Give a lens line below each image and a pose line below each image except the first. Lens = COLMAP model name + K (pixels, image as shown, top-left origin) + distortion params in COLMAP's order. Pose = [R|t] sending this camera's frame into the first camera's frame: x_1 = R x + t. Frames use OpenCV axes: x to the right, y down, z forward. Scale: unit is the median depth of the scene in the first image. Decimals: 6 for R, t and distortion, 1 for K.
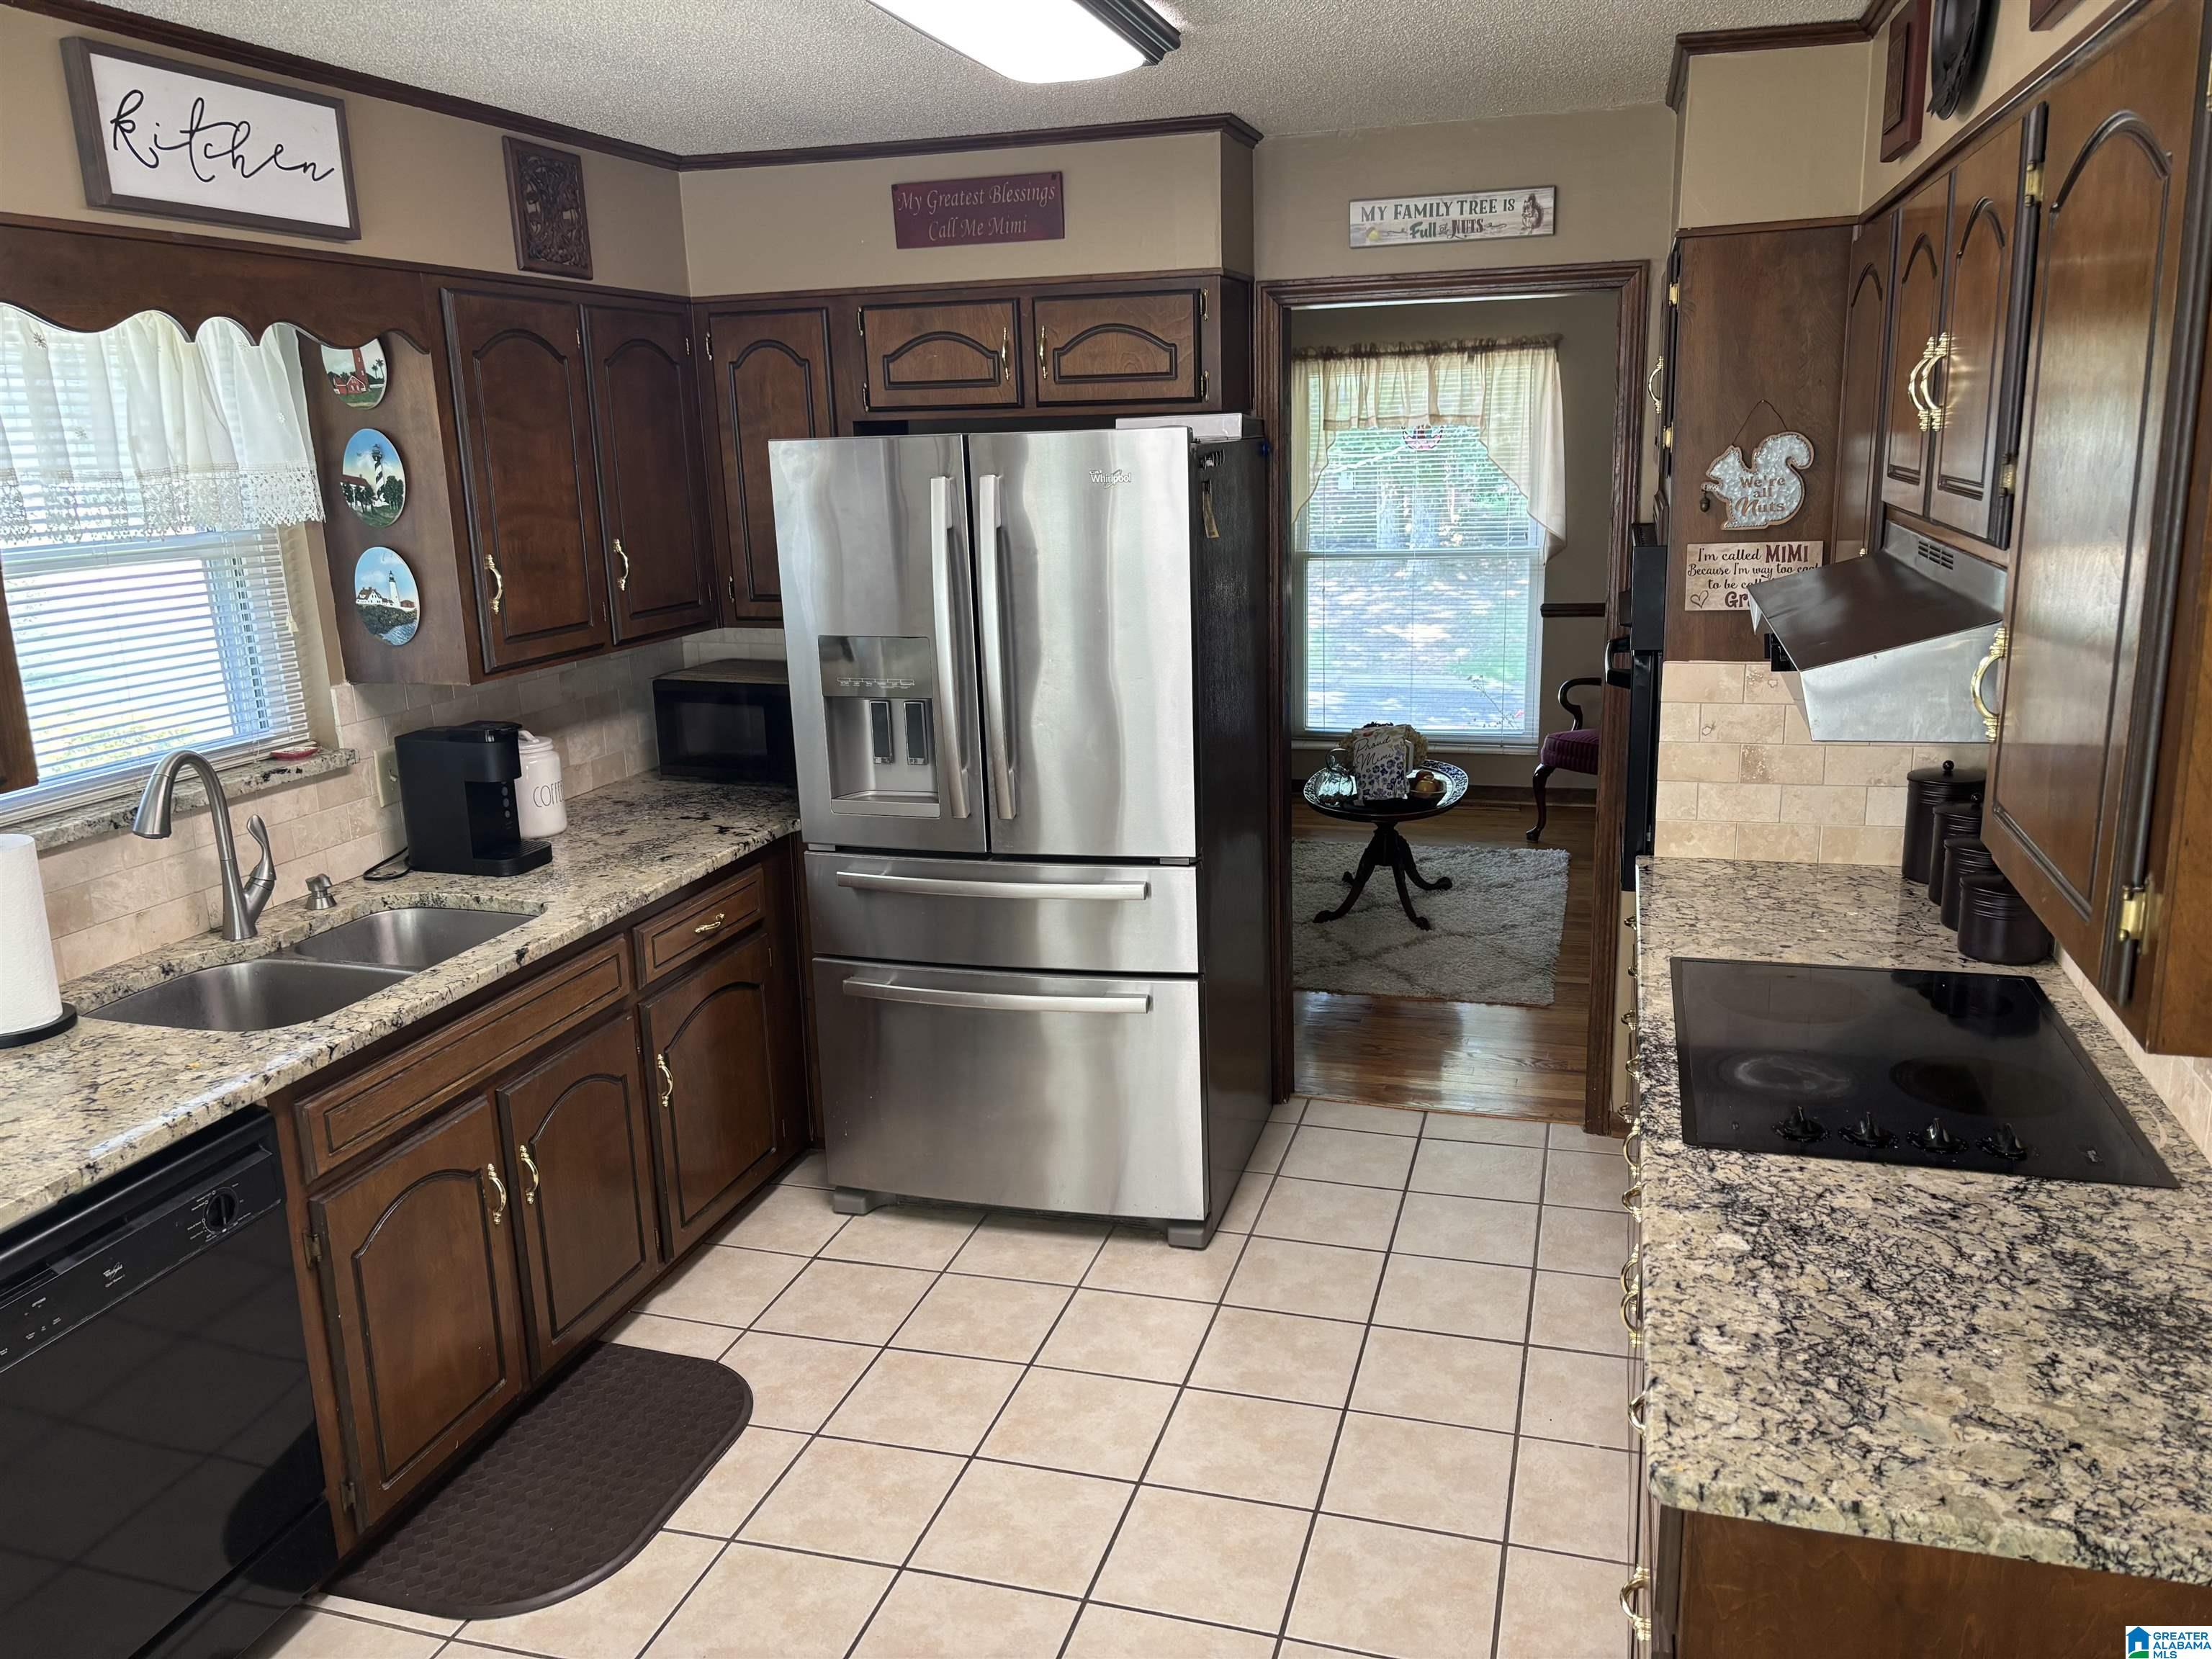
lens RADIAL K [[1686.8, 0, 1105.0], [0, 1686.8, 837.1], [0, 0, 1]] dist [0.040108, -0.035657]
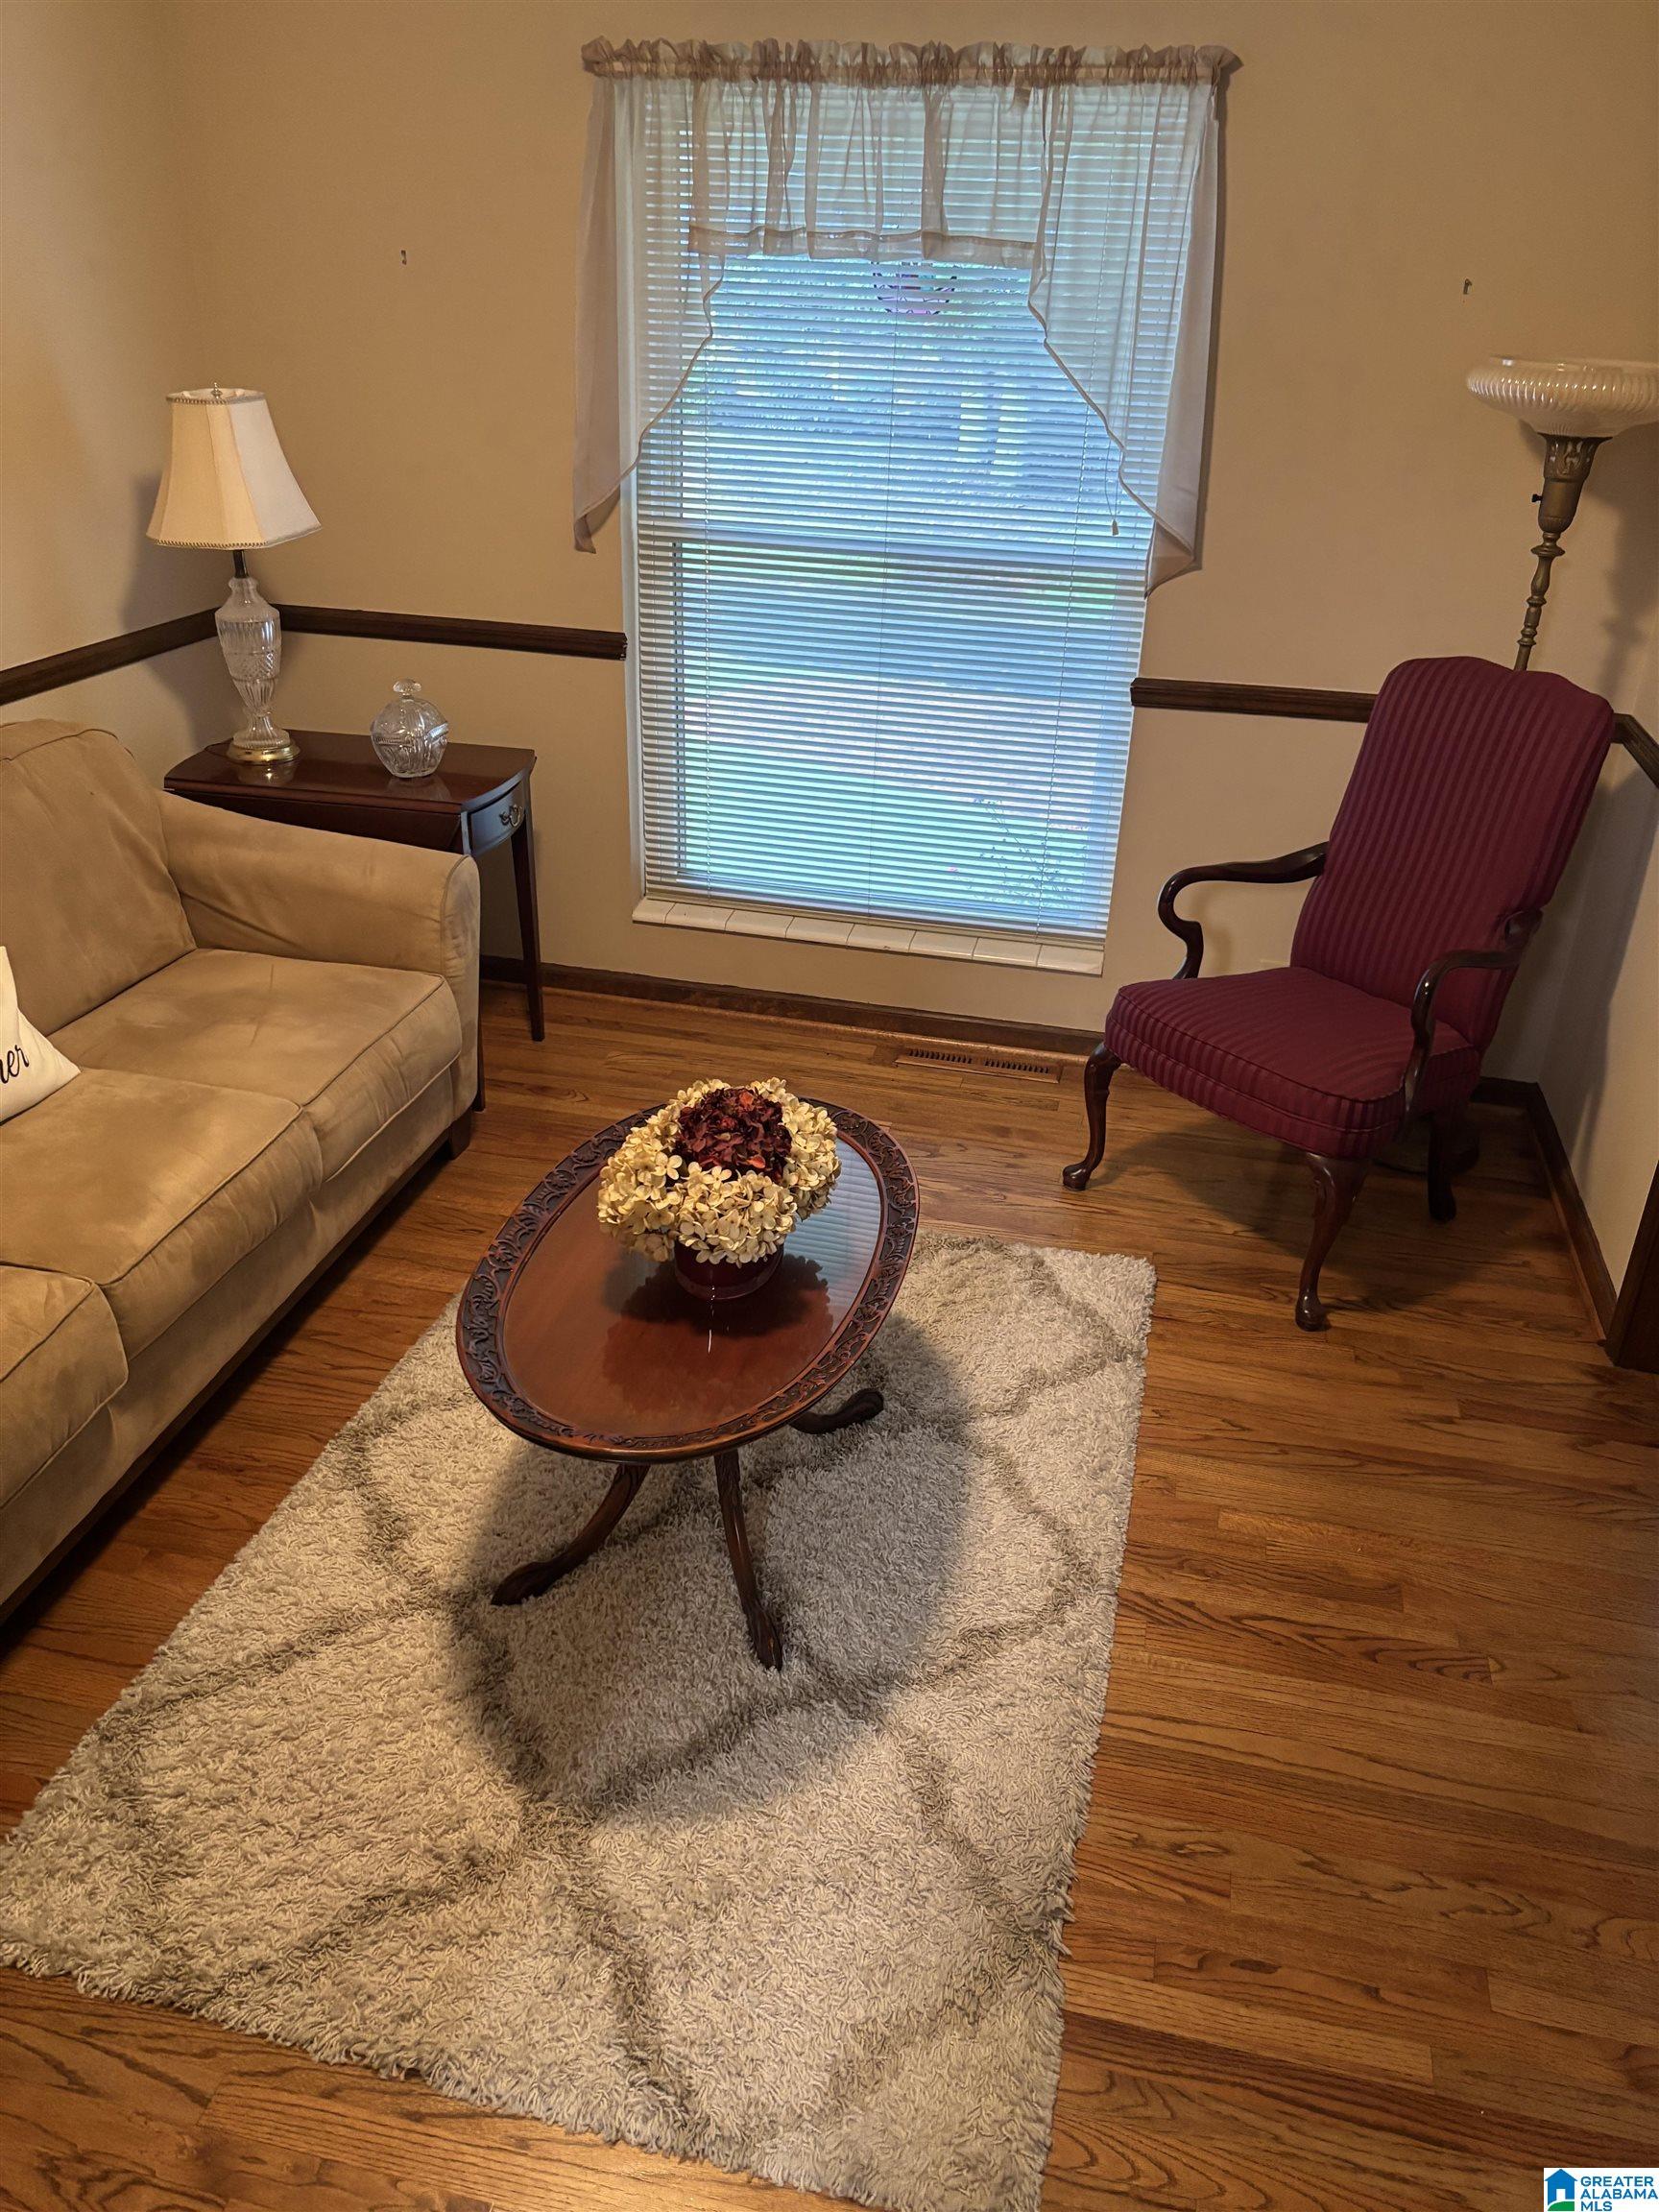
lens RADIAL K [[1686.8, 0, 829.9], [0, 1686.8, 1097.7], [0, 0, 1]] dist [0.040108, -0.035657]
pose [[0.994576, 0.026001, 0.100706, 0.142681], [-0.044713, 0.981096, 0.188286, -0.121850], [-0.093907, -0.191768, 0.976937, 0.581614]]
